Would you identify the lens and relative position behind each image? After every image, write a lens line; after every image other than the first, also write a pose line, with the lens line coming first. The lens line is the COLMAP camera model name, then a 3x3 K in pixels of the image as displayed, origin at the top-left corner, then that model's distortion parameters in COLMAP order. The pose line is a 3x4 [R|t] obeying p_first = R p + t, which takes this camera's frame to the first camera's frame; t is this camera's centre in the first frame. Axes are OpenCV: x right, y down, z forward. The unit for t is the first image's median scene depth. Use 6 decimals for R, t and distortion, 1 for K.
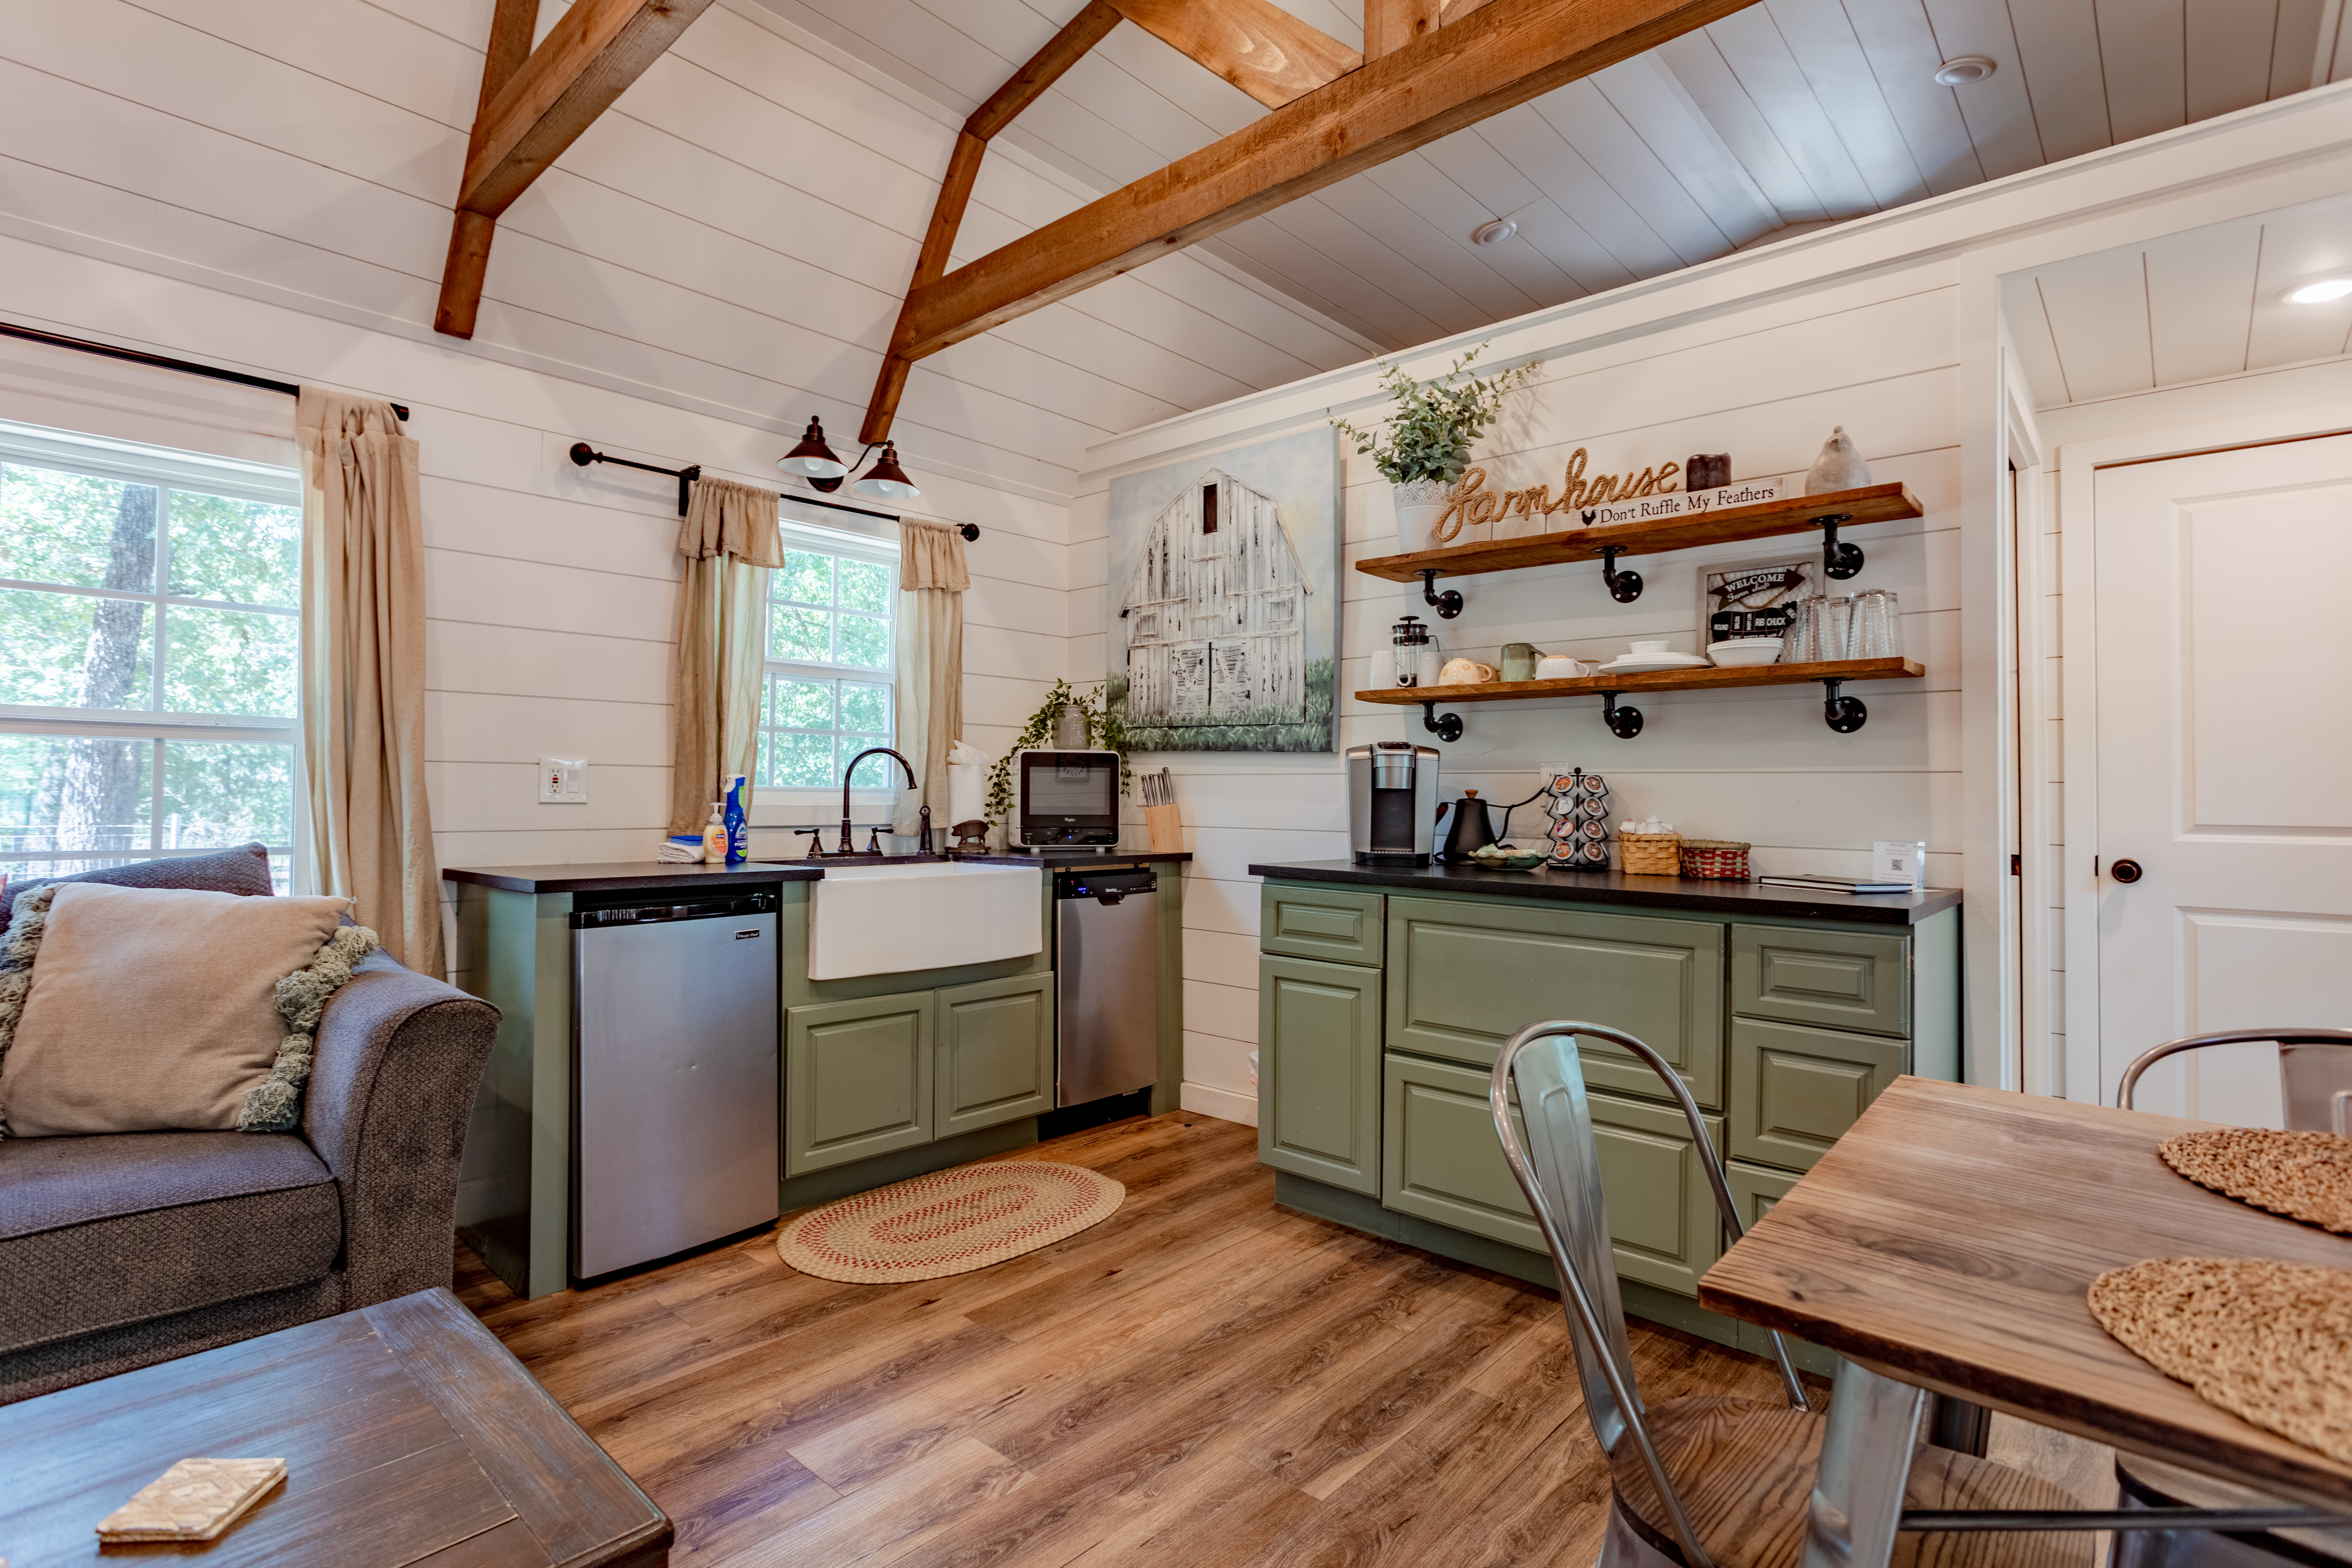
lens RADIAL K [[1126.2, 0, 1166.0], [0, 1126.2, 774.8], [0, 0, 1]] dist [-0.026307, 0.013008]
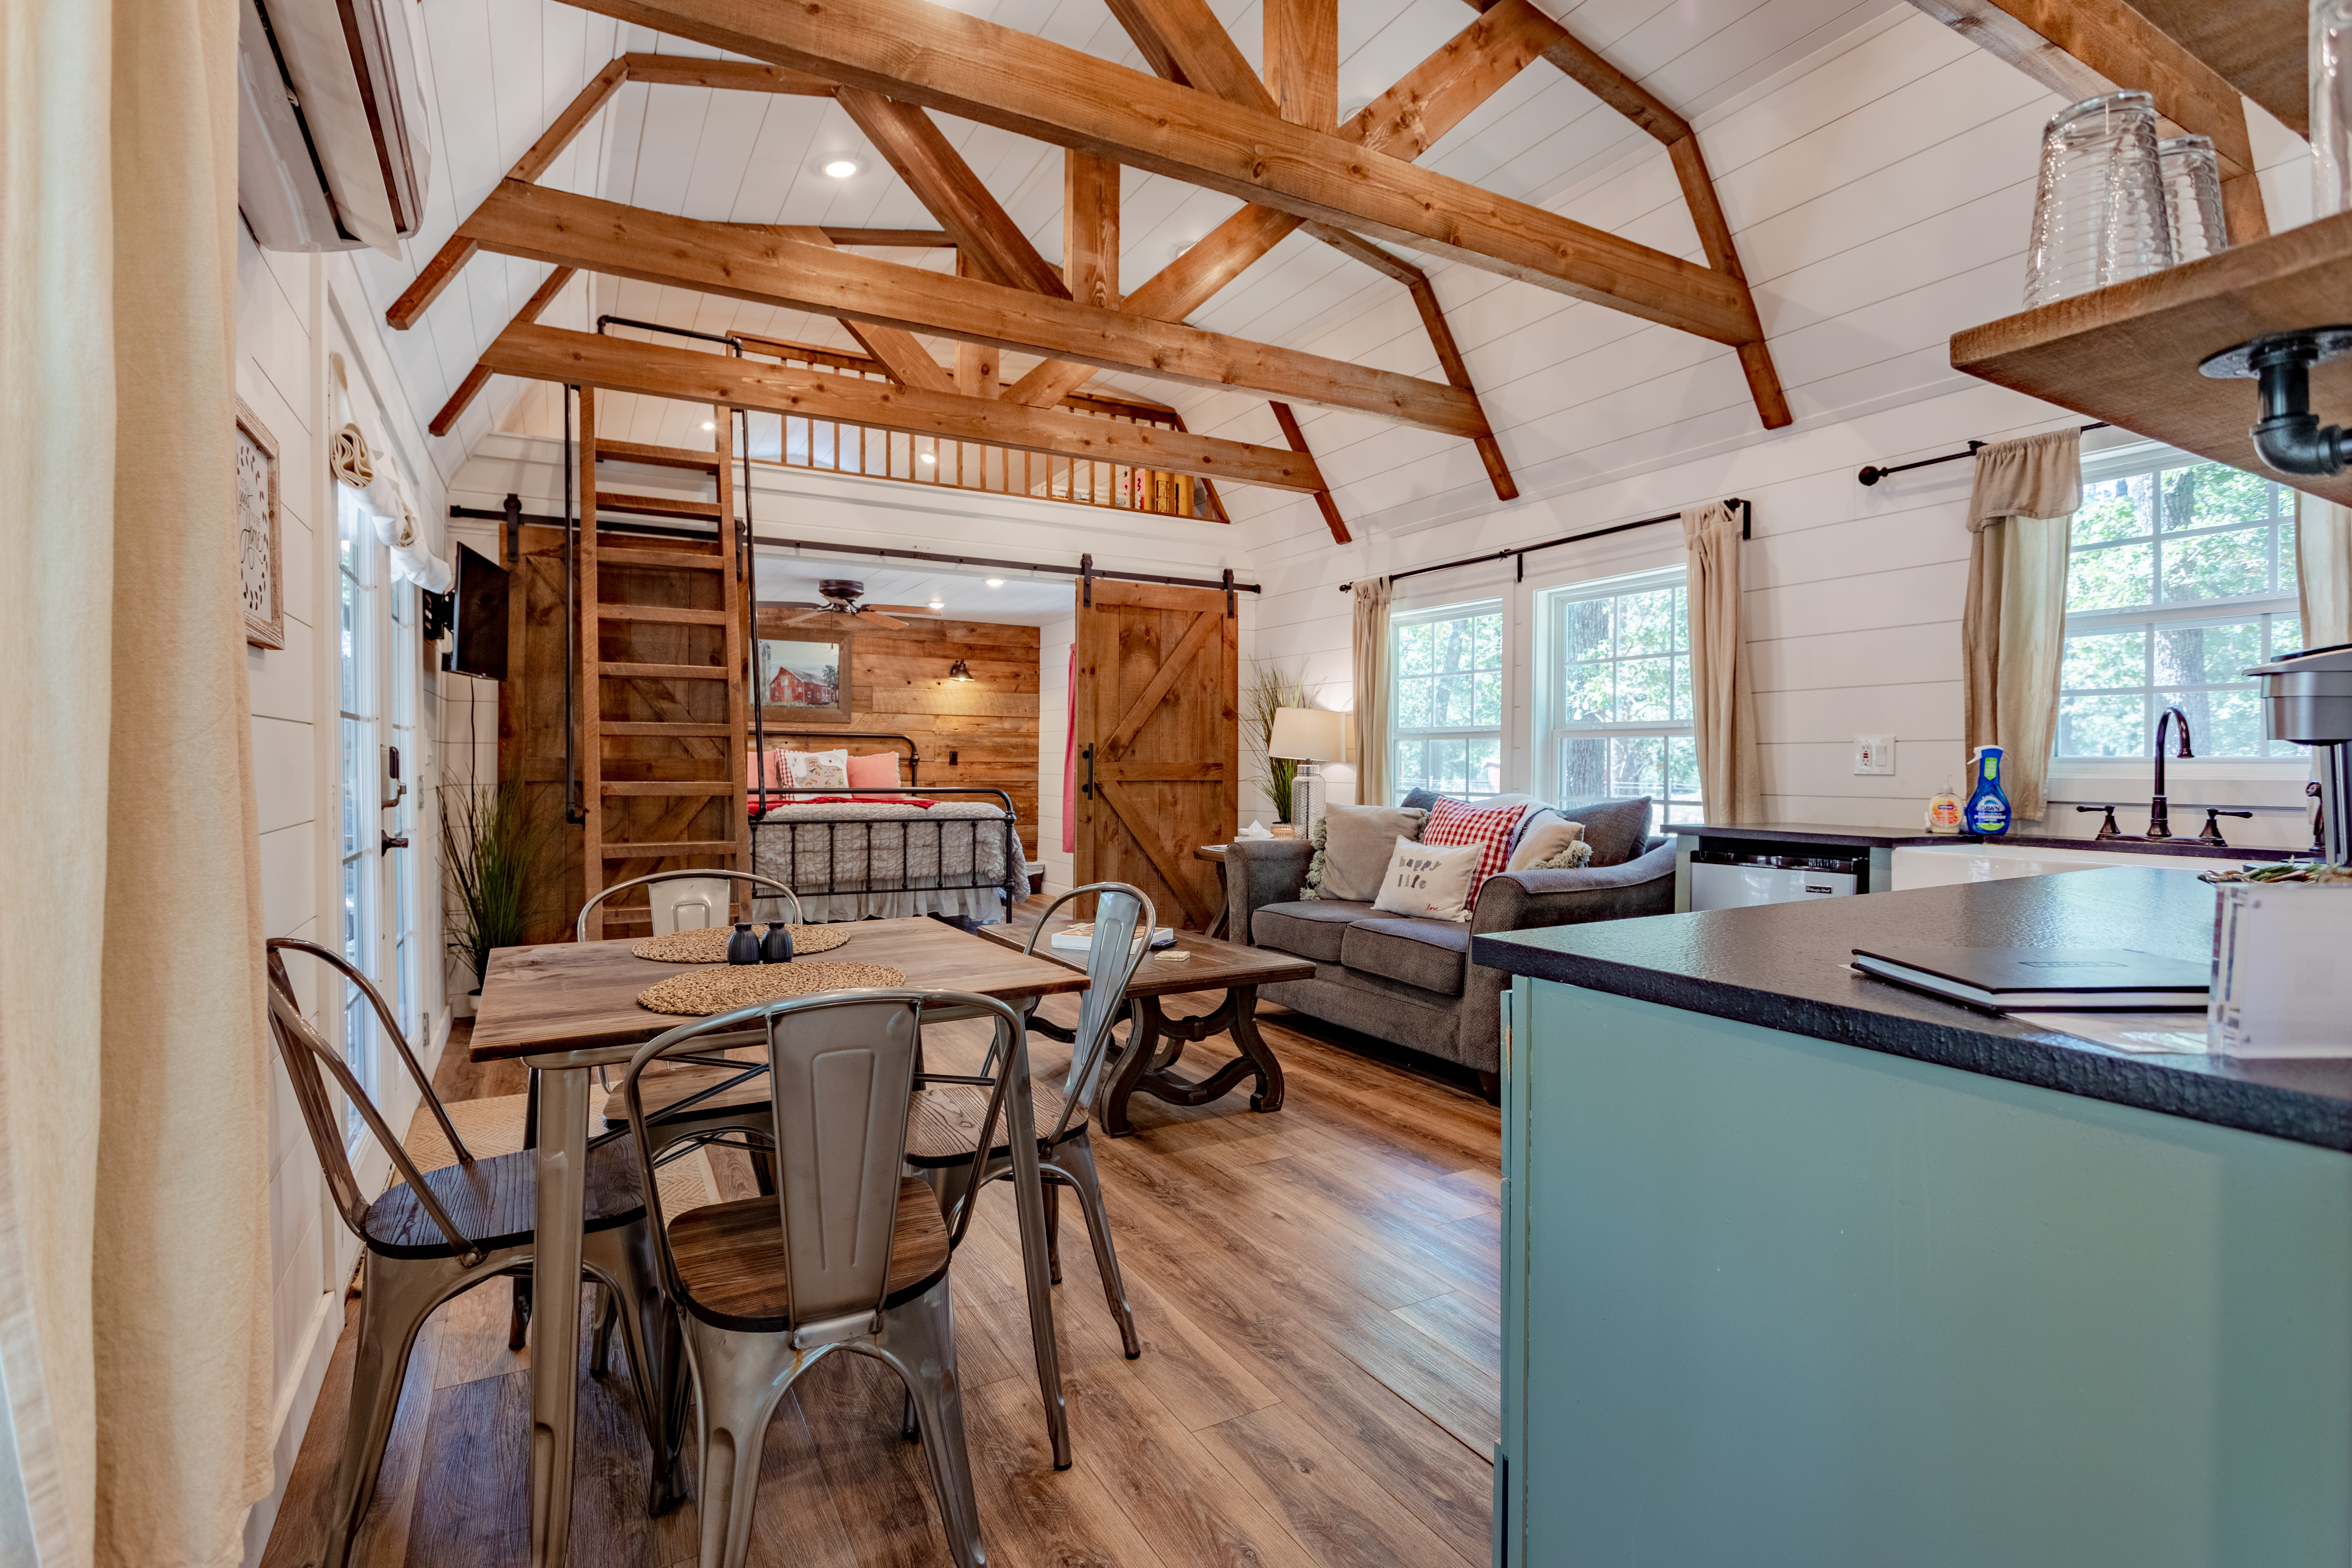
lens RADIAL K [[1126.2, 0, 1166.0], [0, 1126.2, 774.8], [0, 0, 1]] dist [-0.026307, 0.013008]
pose [[-0.315278, -0.002939, -0.948995, 0.700389], [0.009319, 0.999937, -0.006193, 0.022167], [0.948954, -0.010796, -0.315231, 0.574790]]
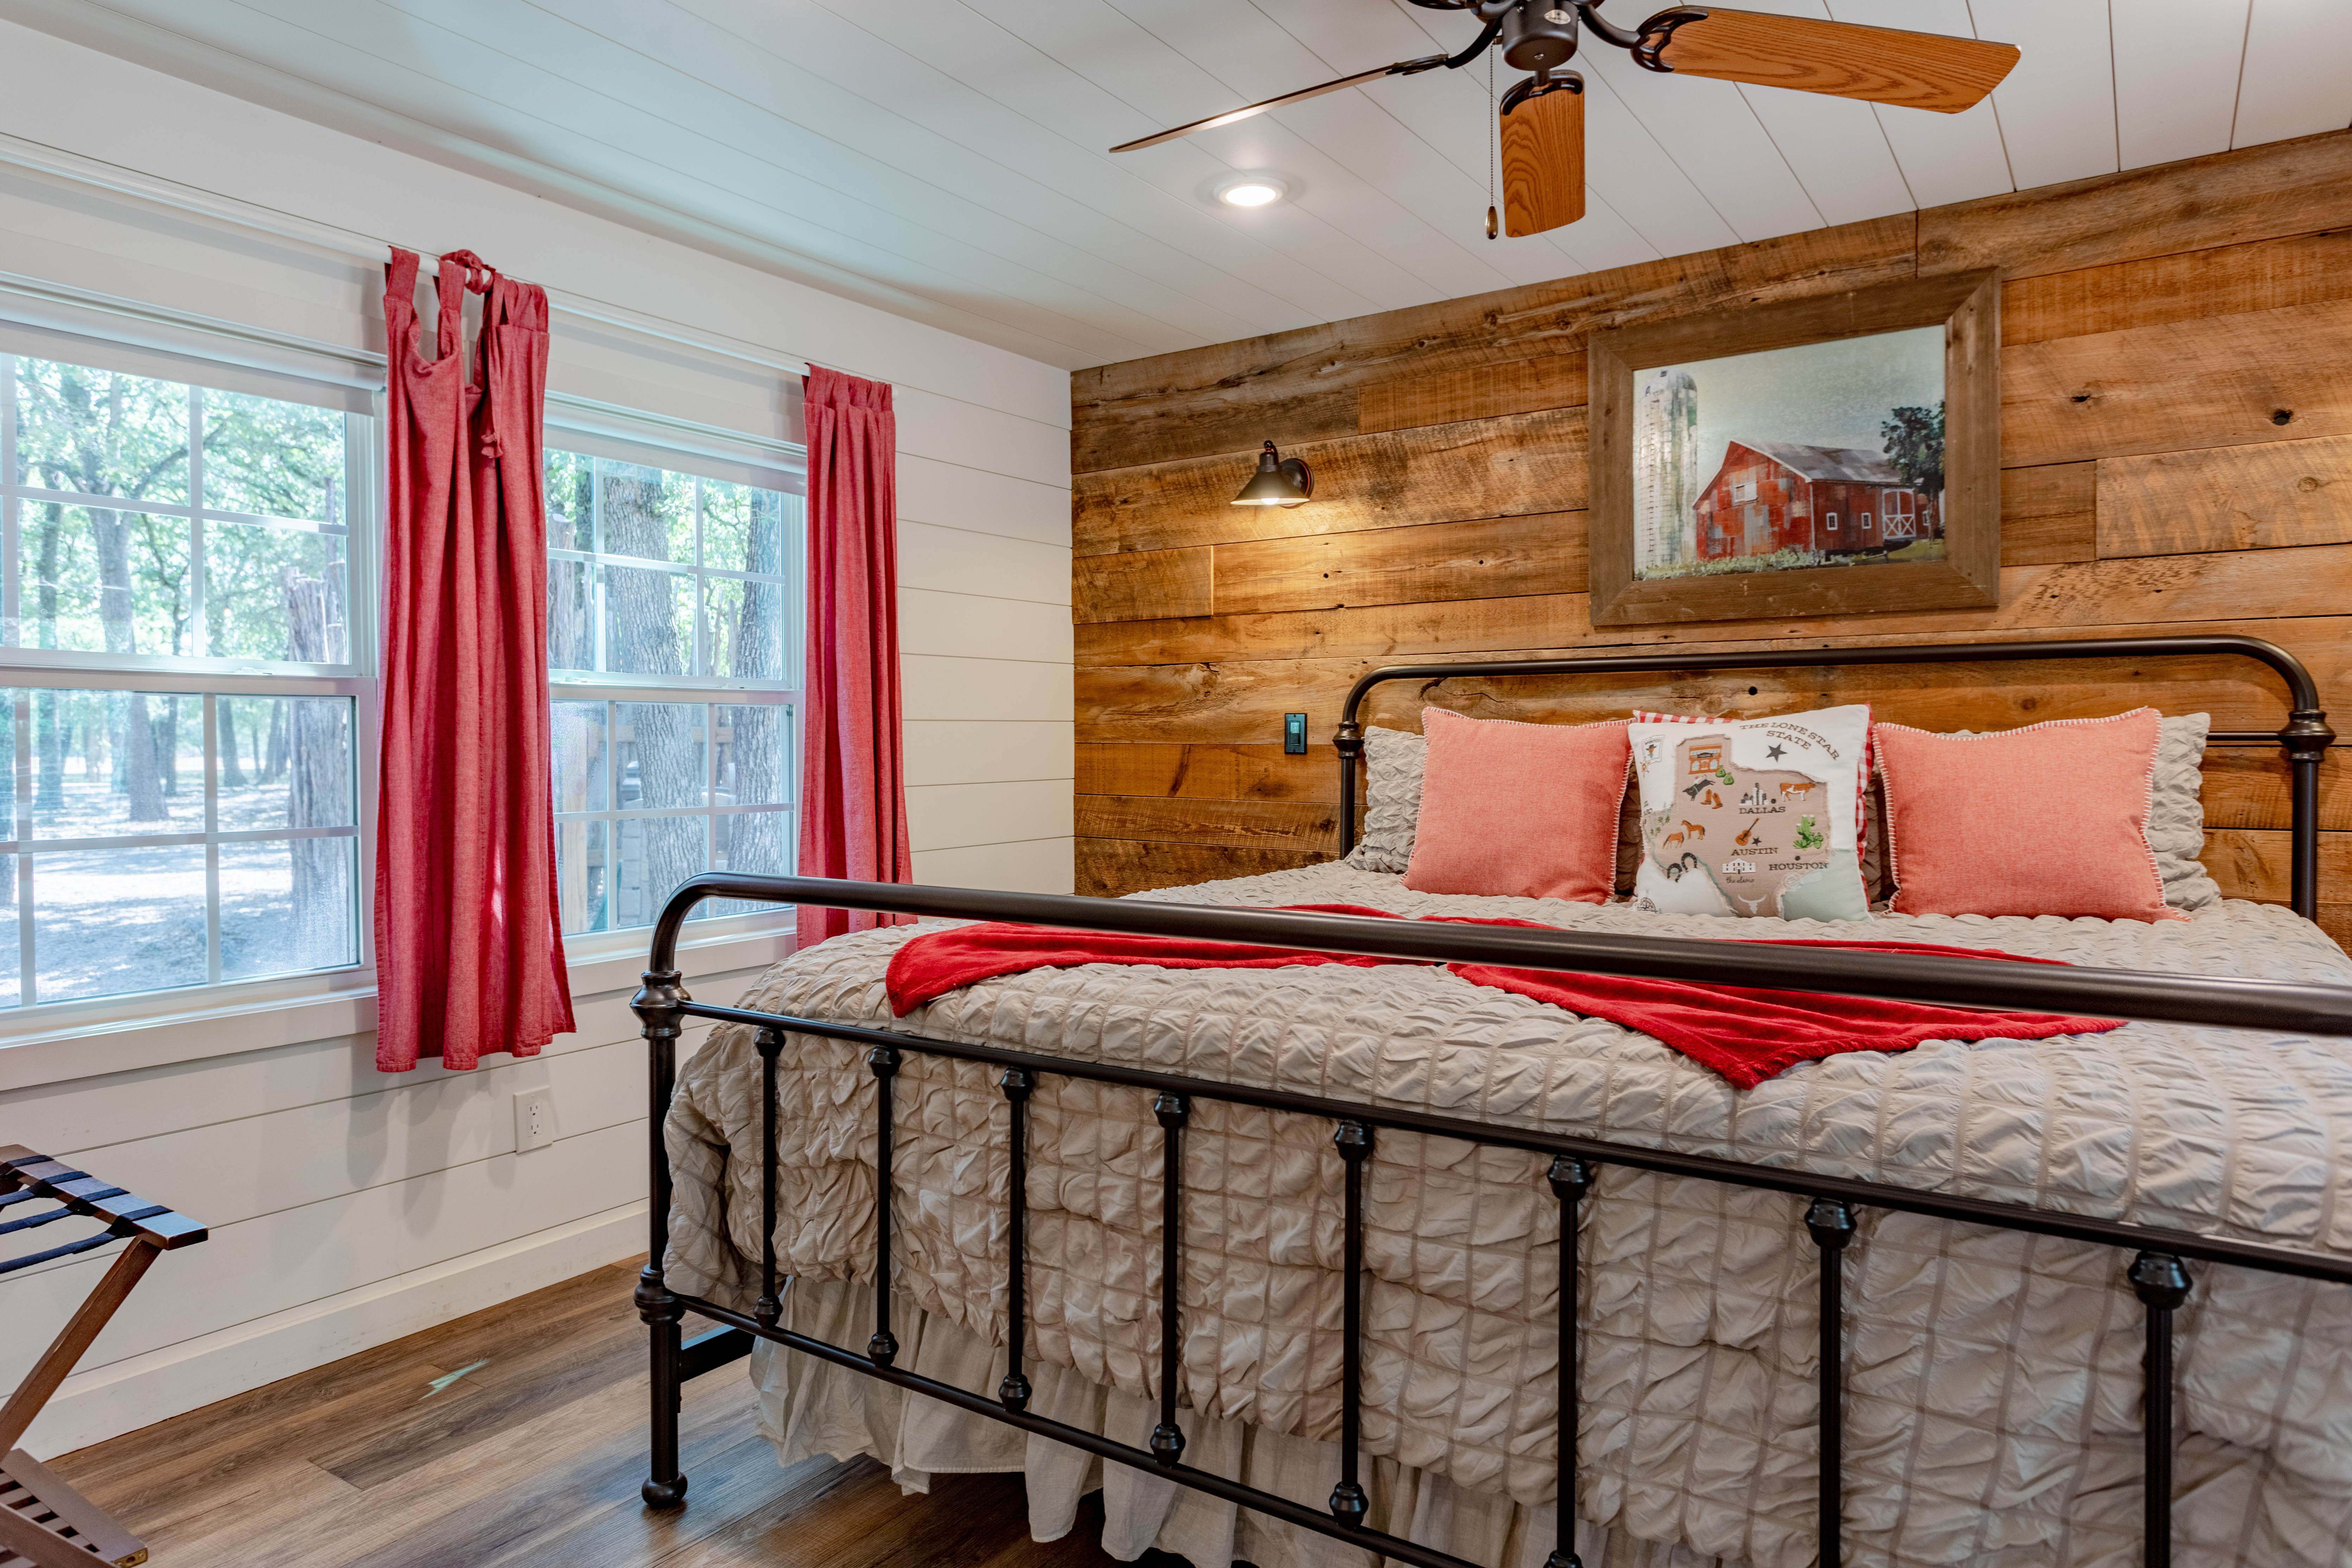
lens RADIAL K [[1395.0, 0, 1174.0], [0, 1395.0, 774.7], [0, 0, 1]] dist [-0.001326, 0.003307]
pose [[-0.990654, -0.001485, -0.136394, -0.824381], [-0.000937, 0.999991, -0.004079, -0.010820], [0.136398, -0.003913, -0.990646, -0.107253]]
